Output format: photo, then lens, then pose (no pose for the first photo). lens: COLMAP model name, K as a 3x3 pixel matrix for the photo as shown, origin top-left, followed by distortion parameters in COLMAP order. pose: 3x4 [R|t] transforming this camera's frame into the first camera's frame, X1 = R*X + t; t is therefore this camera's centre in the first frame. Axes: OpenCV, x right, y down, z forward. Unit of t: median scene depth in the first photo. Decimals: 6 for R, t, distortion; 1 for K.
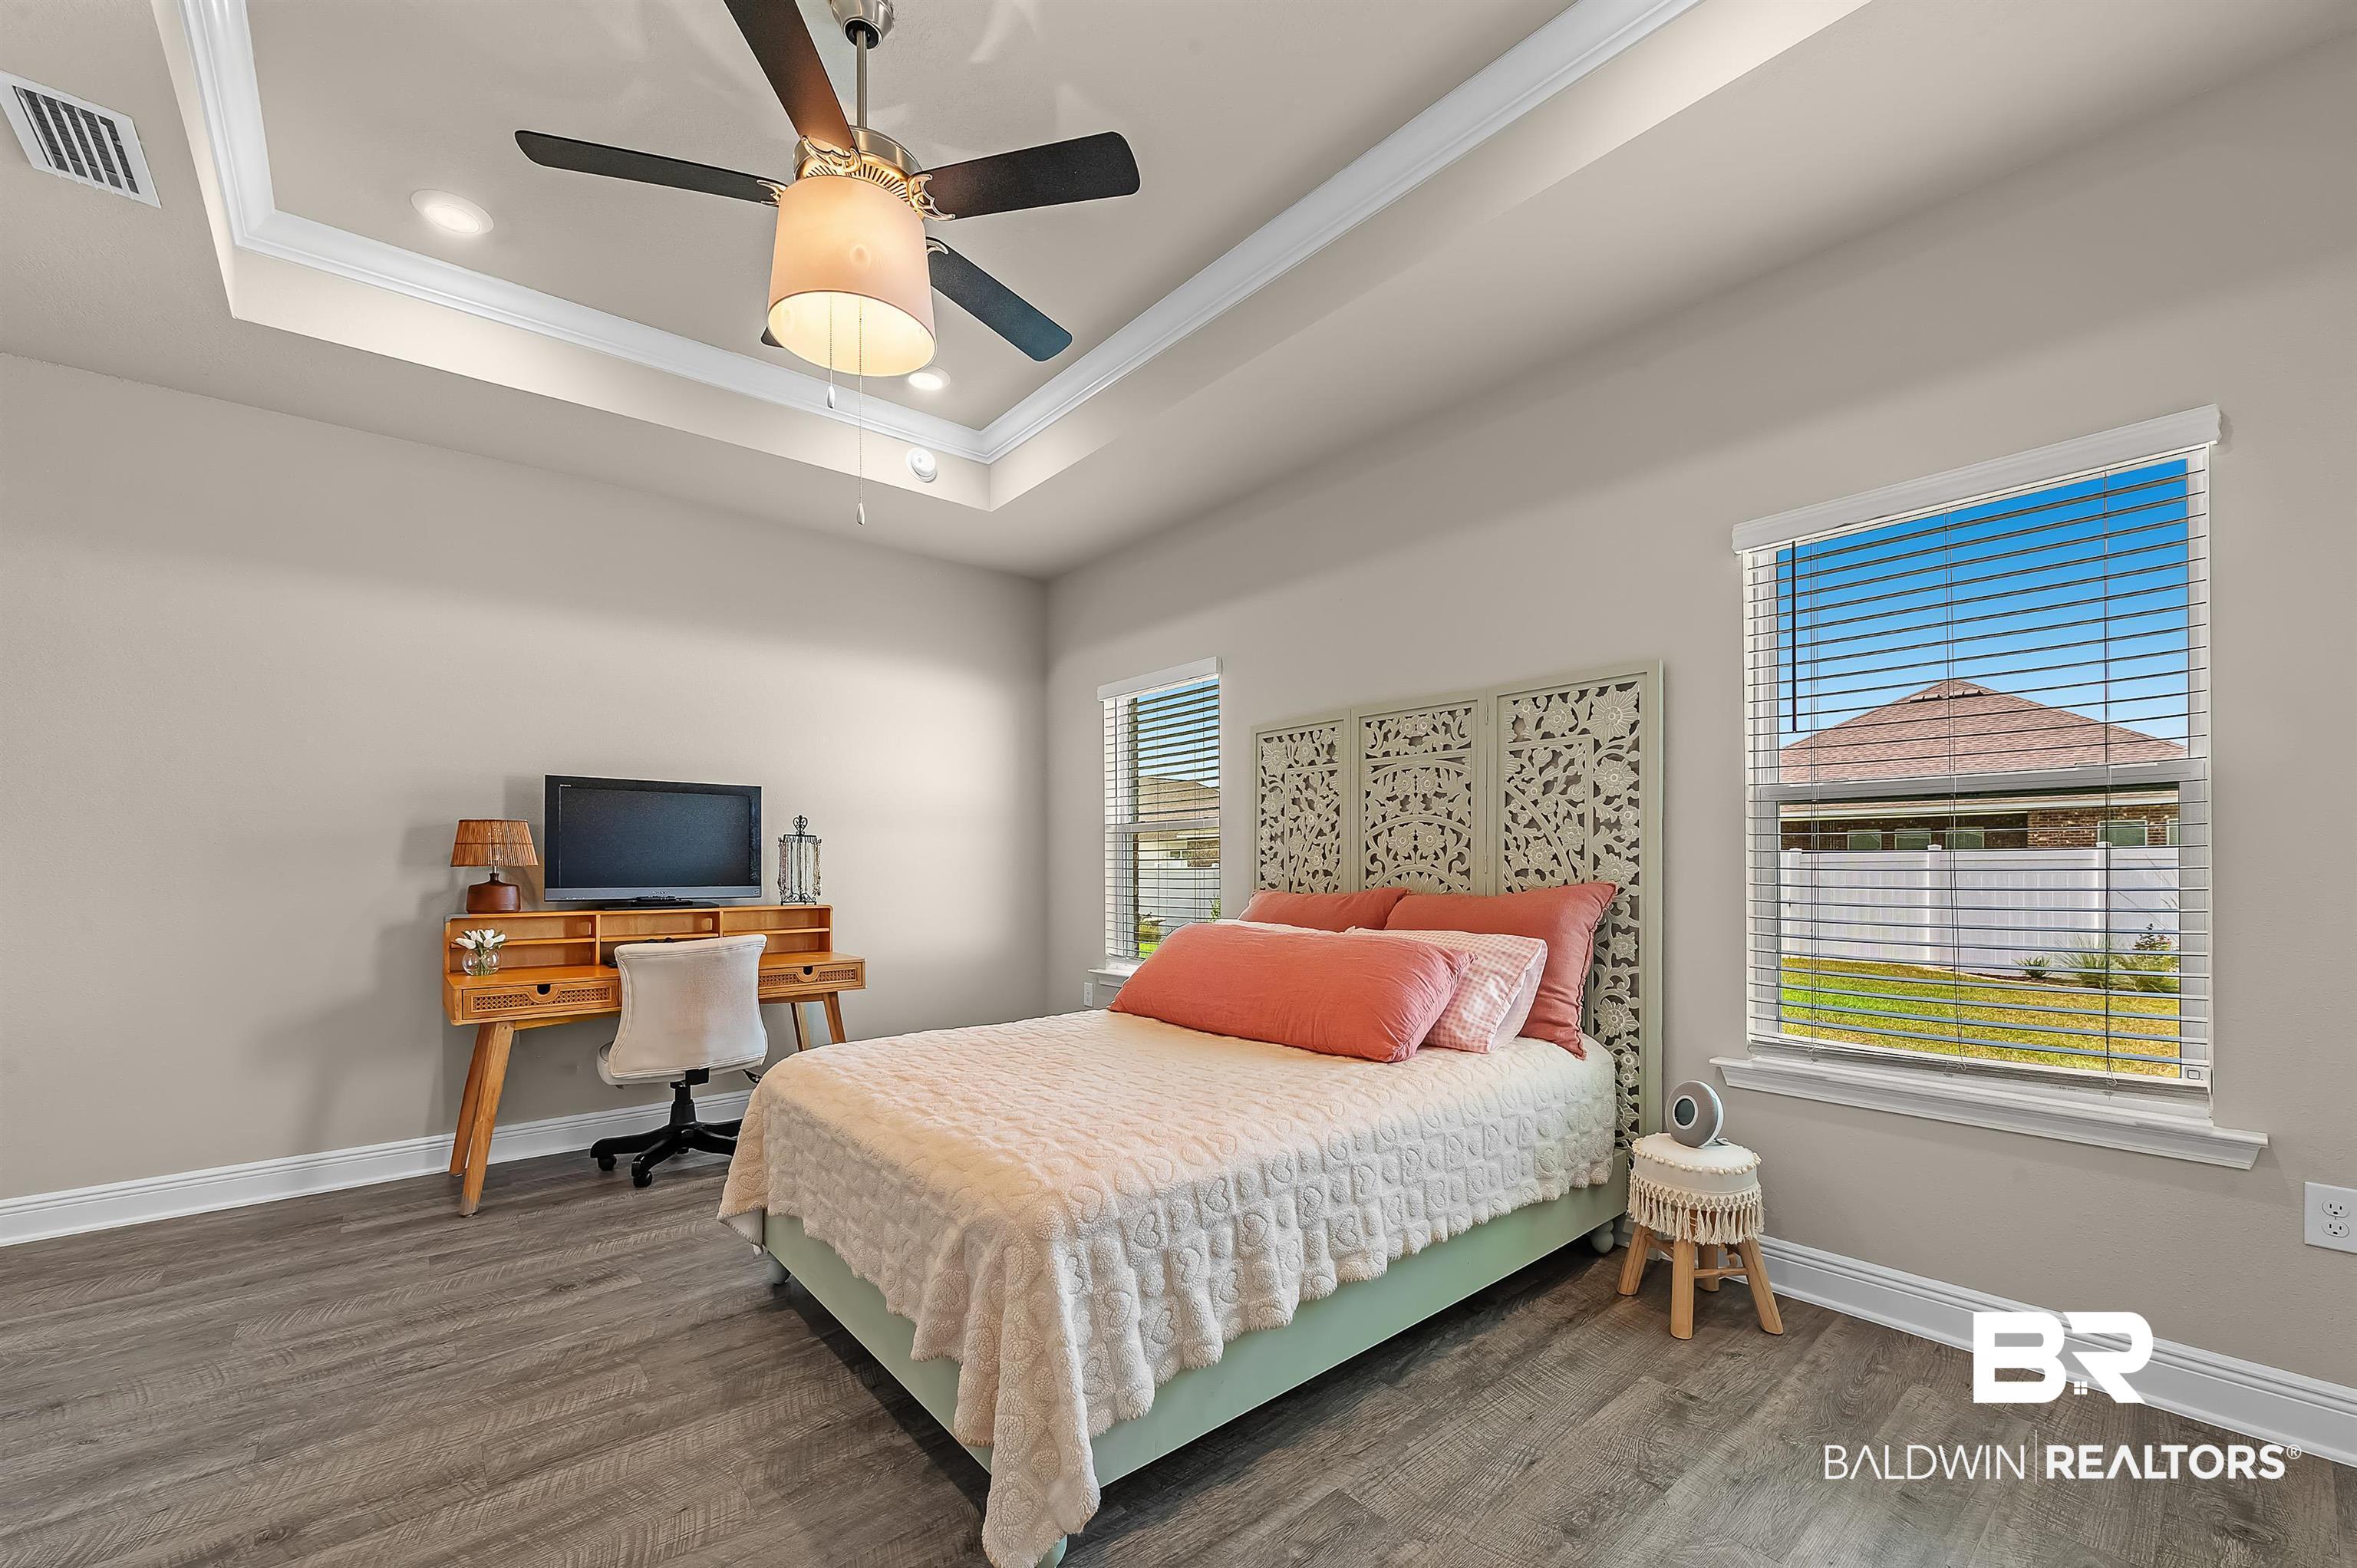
lens RADIAL K [[937.0, 0, 1188.4], [0, 937.0, 864.4], [0, 0, 1]] dist [-0.004290, -0.000449]
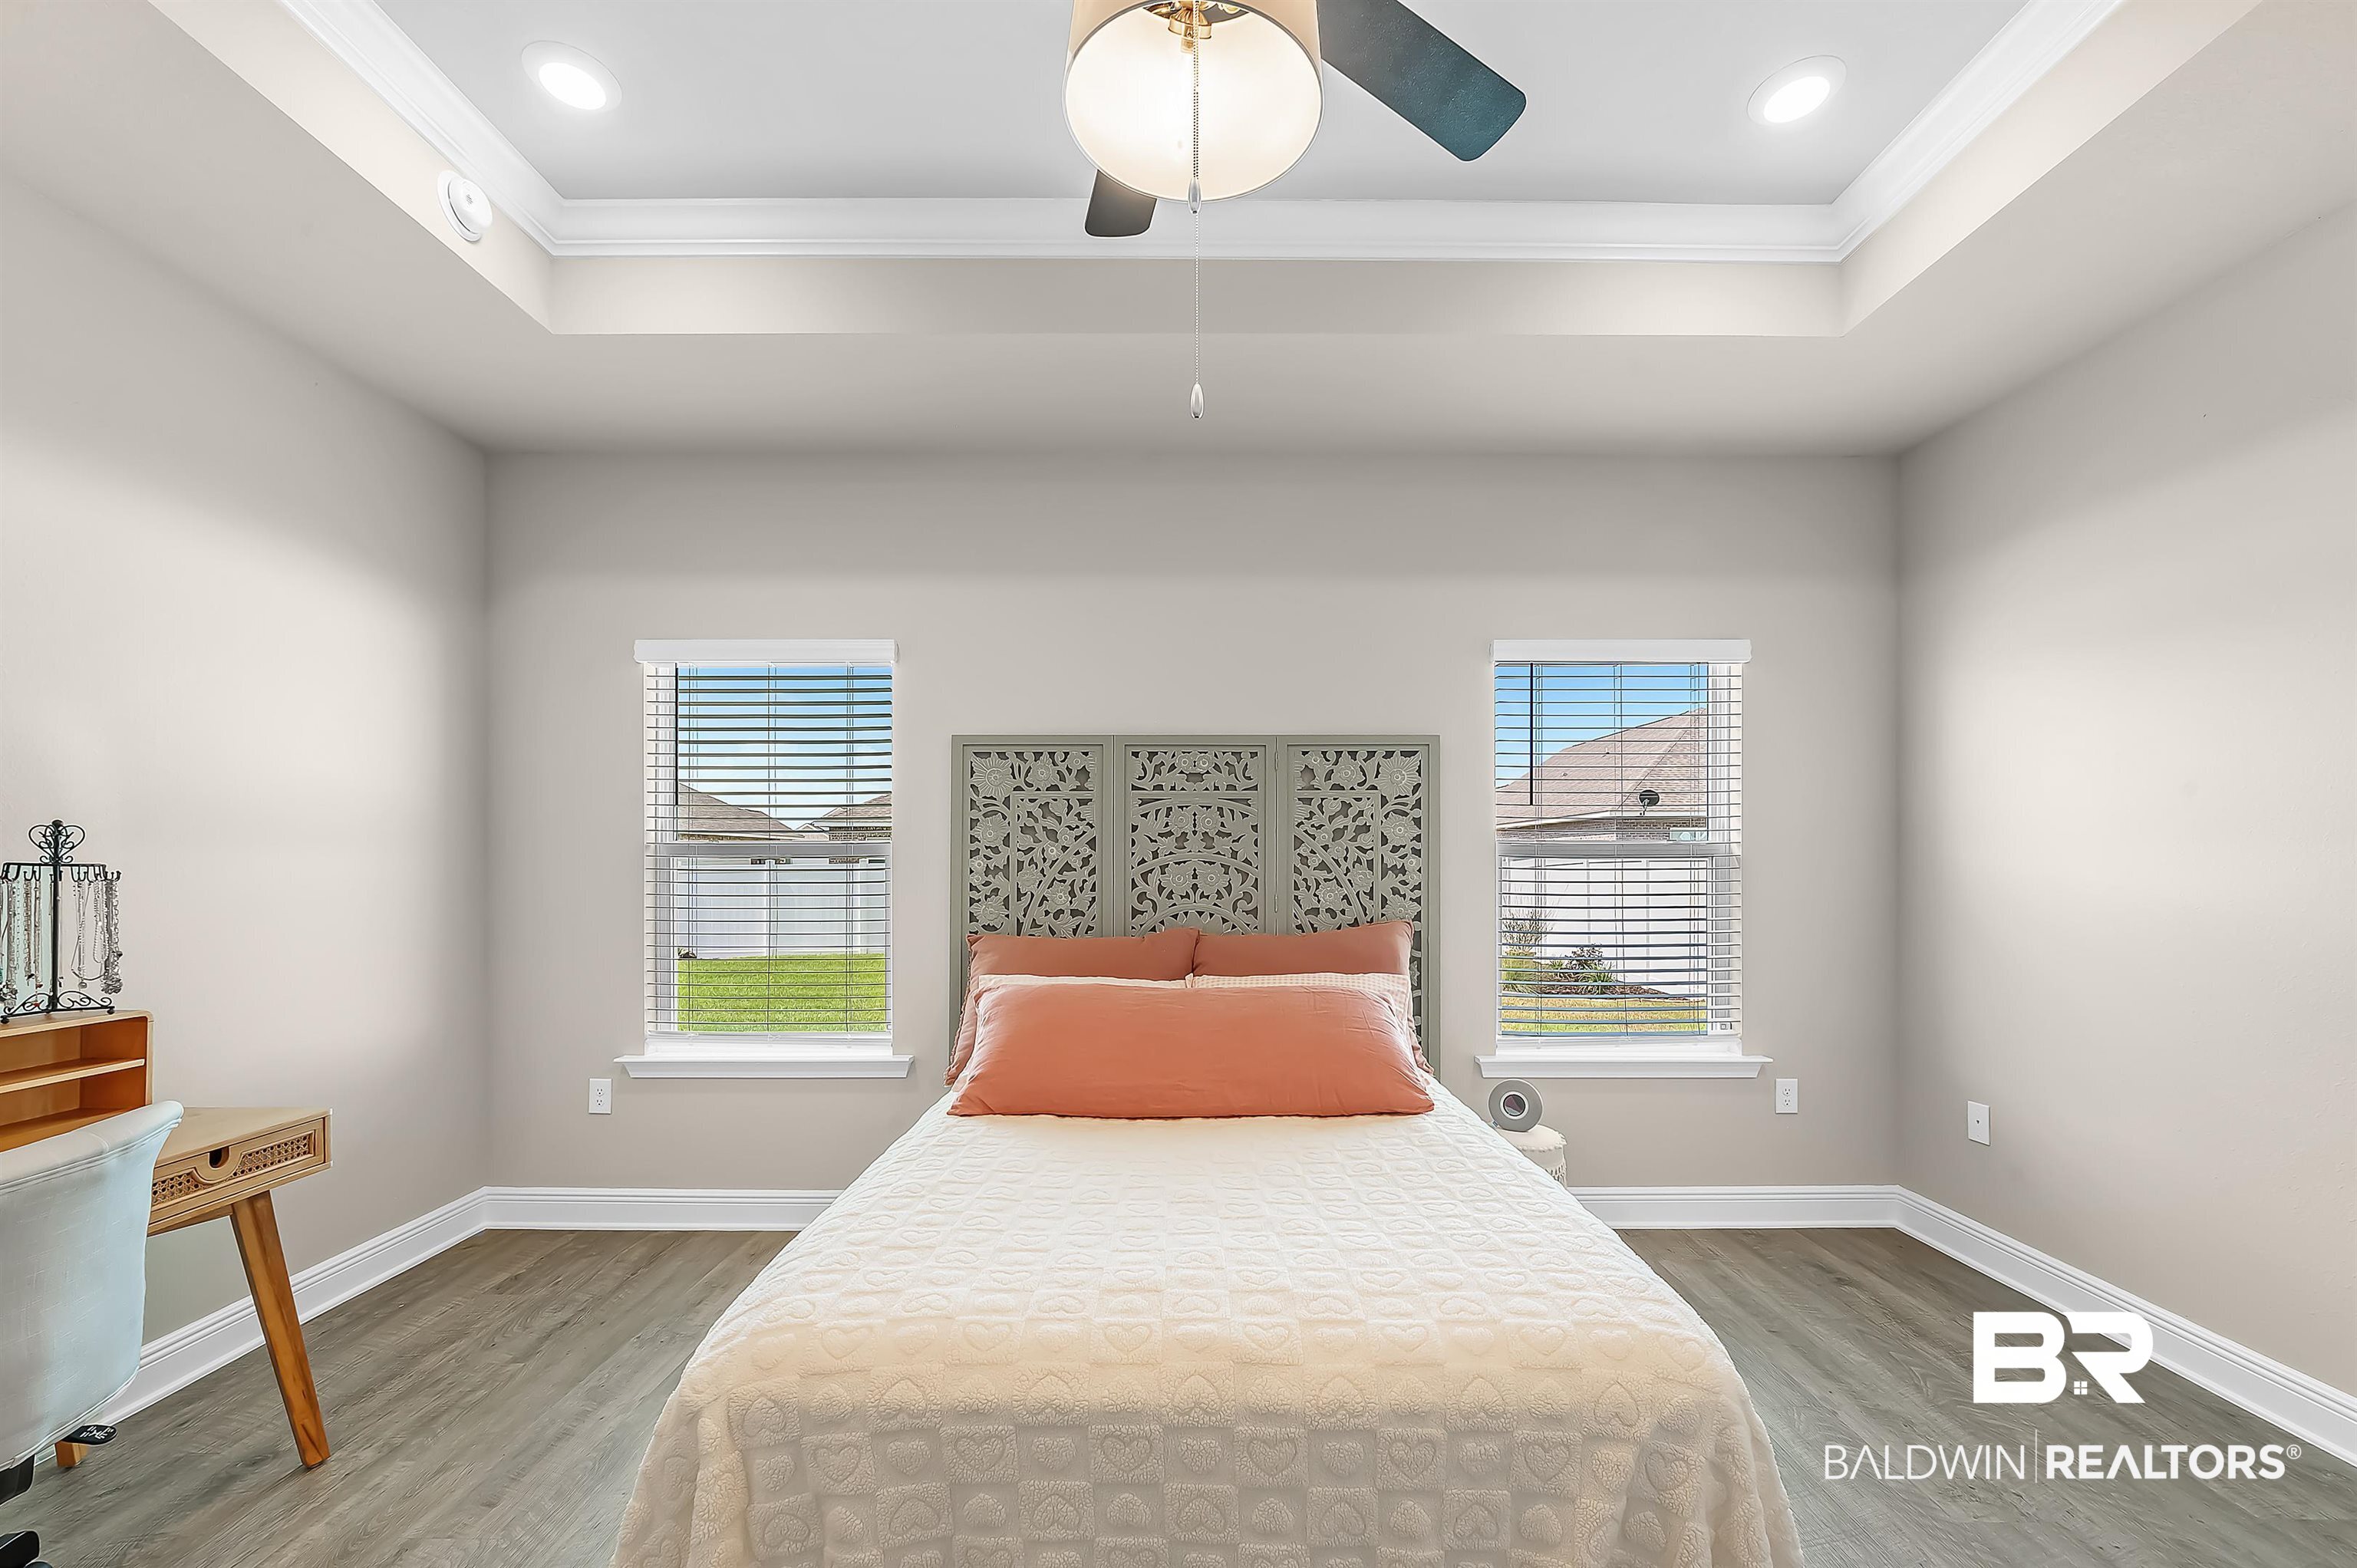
lens RADIAL K [[937.0, 0, 1188.4], [0, 937.0, 864.4], [0, 0, 1]] dist [-0.004290, -0.000449]
pose [[0.649596, 0.001104, 0.760279, -0.519775], [-0.003102, 0.999994, 0.001198, -0.043154], [-0.760274, -0.003137, 0.649595, 0.377122]]
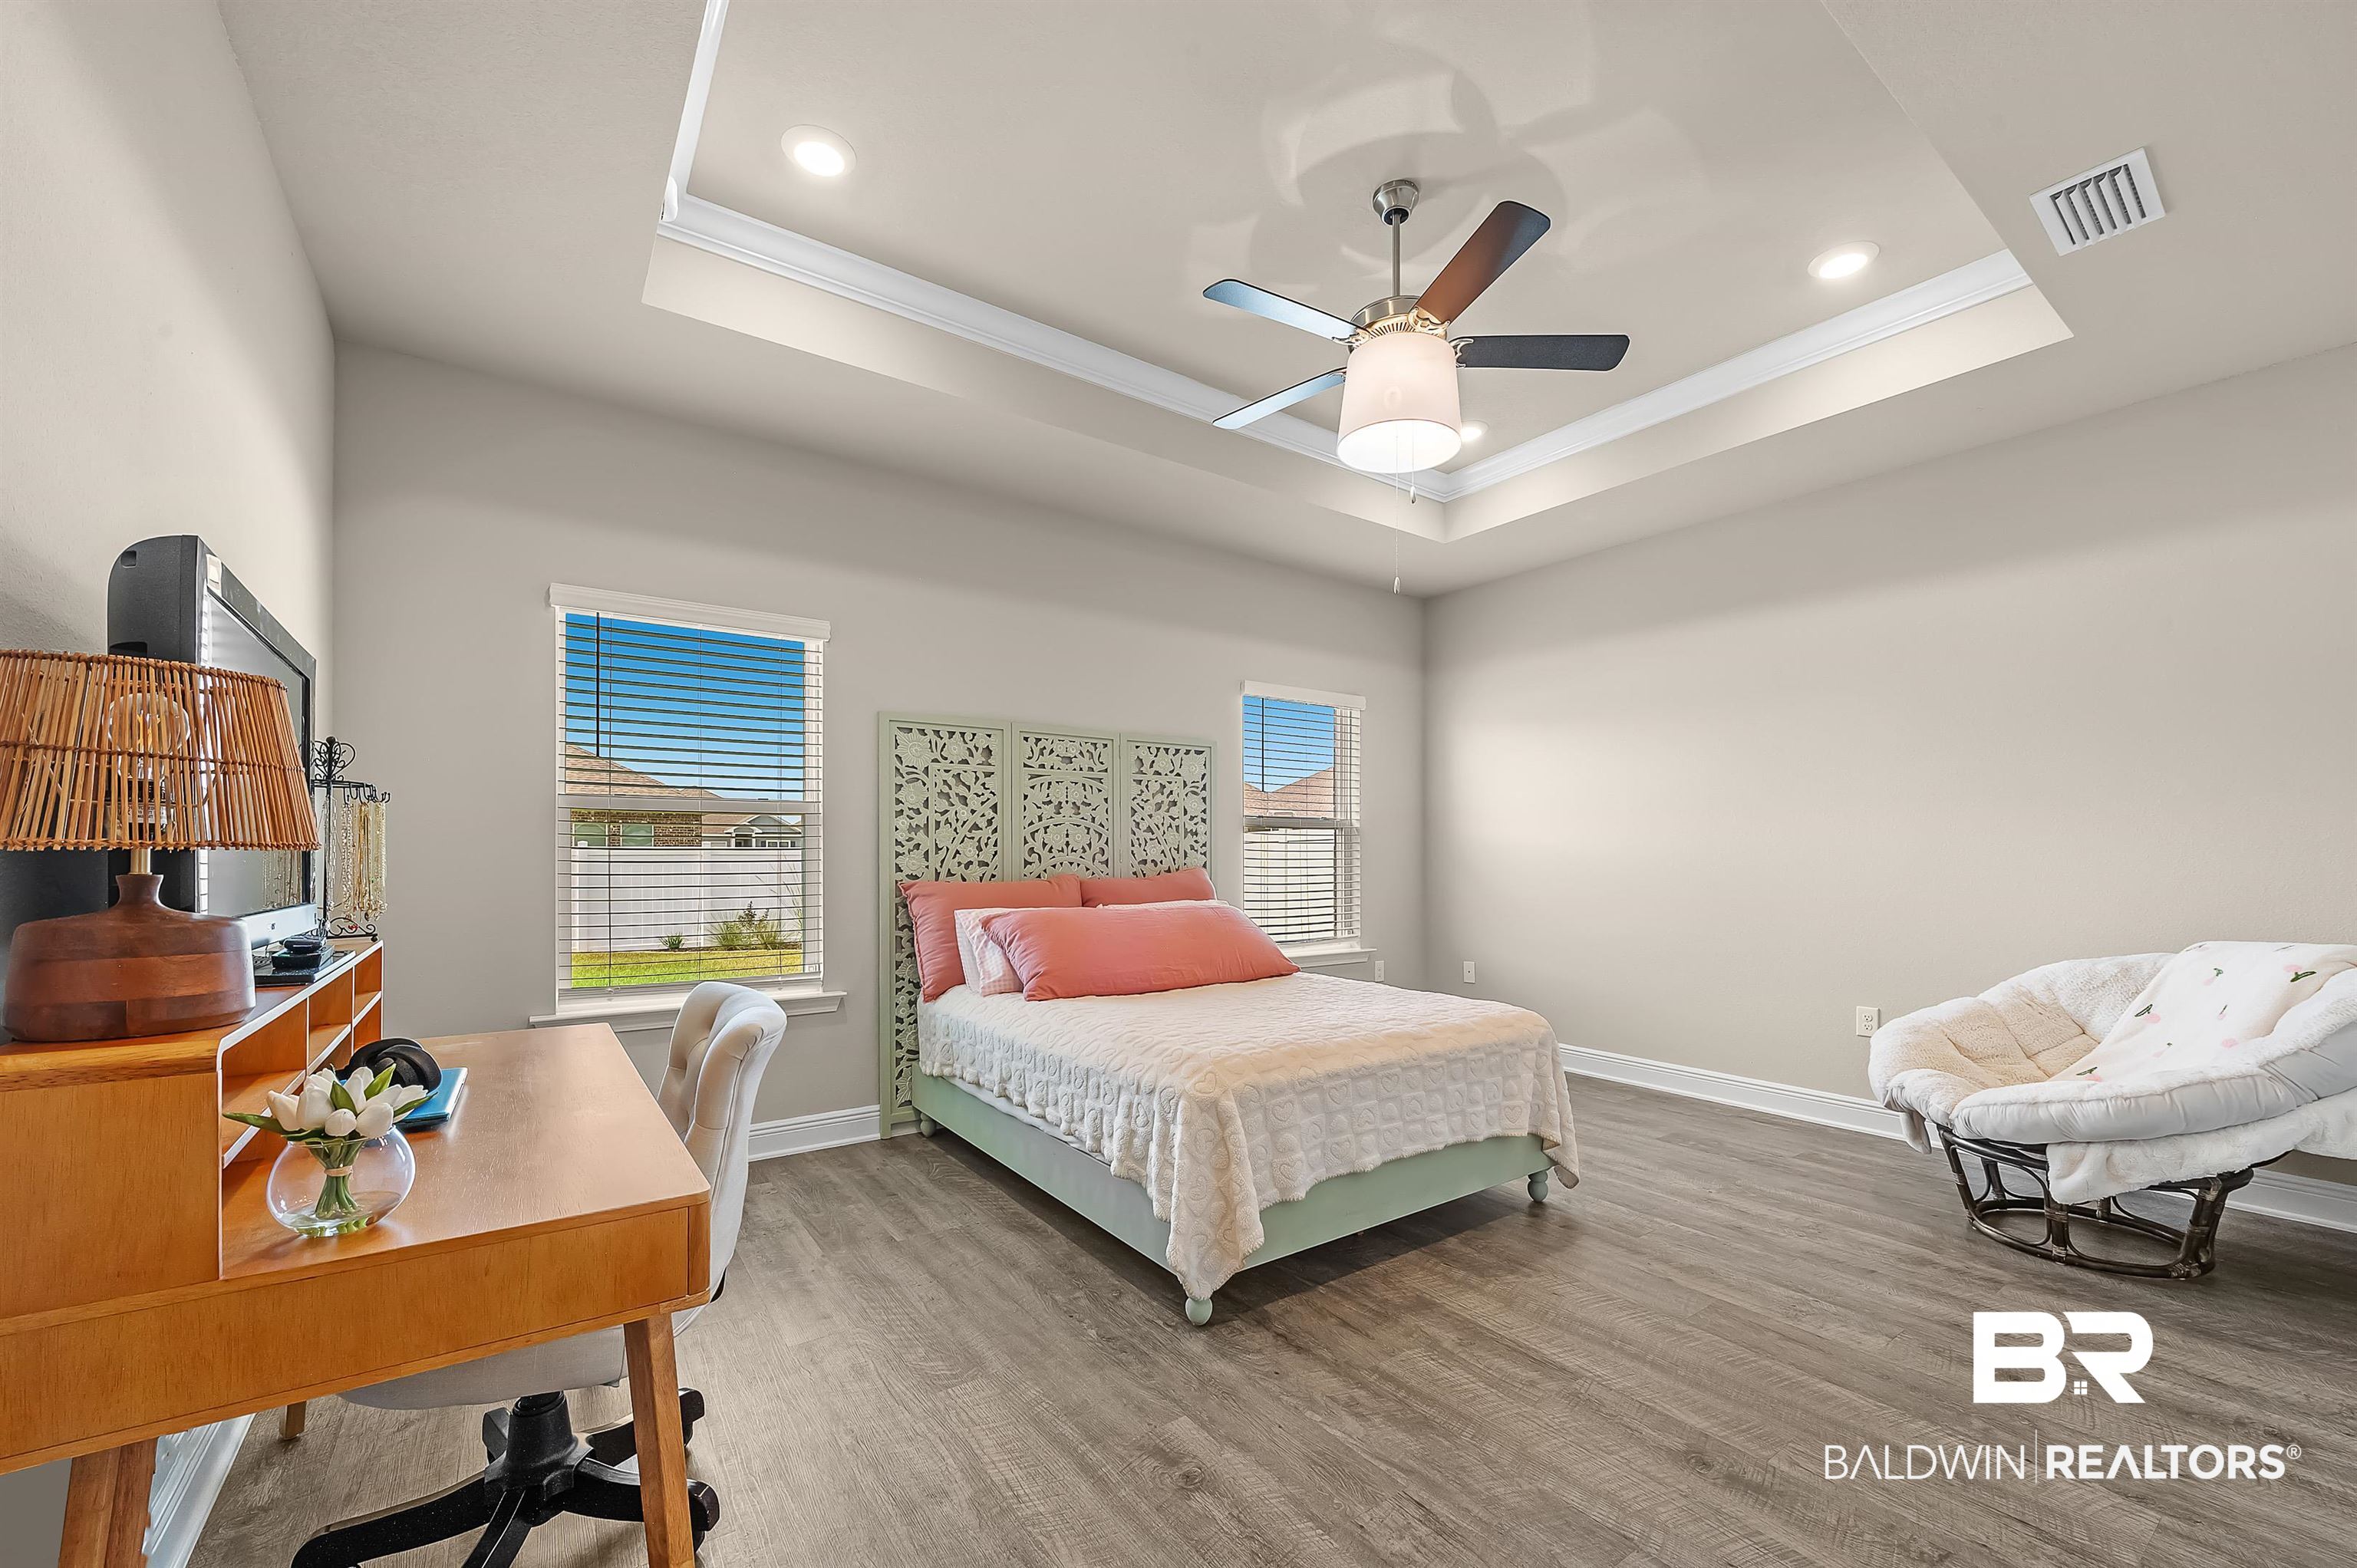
lens RADIAL K [[937.0, 0, 1188.4], [0, 937.0, 864.4], [0, 0, 1]] dist [-0.004290, -0.000449]
pose [[0.086045, -0.004348, 0.996282, -1.050276], [-0.000875, 0.999990, 0.004439, 0.005544], [-0.996291, -0.001254, 0.086041, 0.741303]]
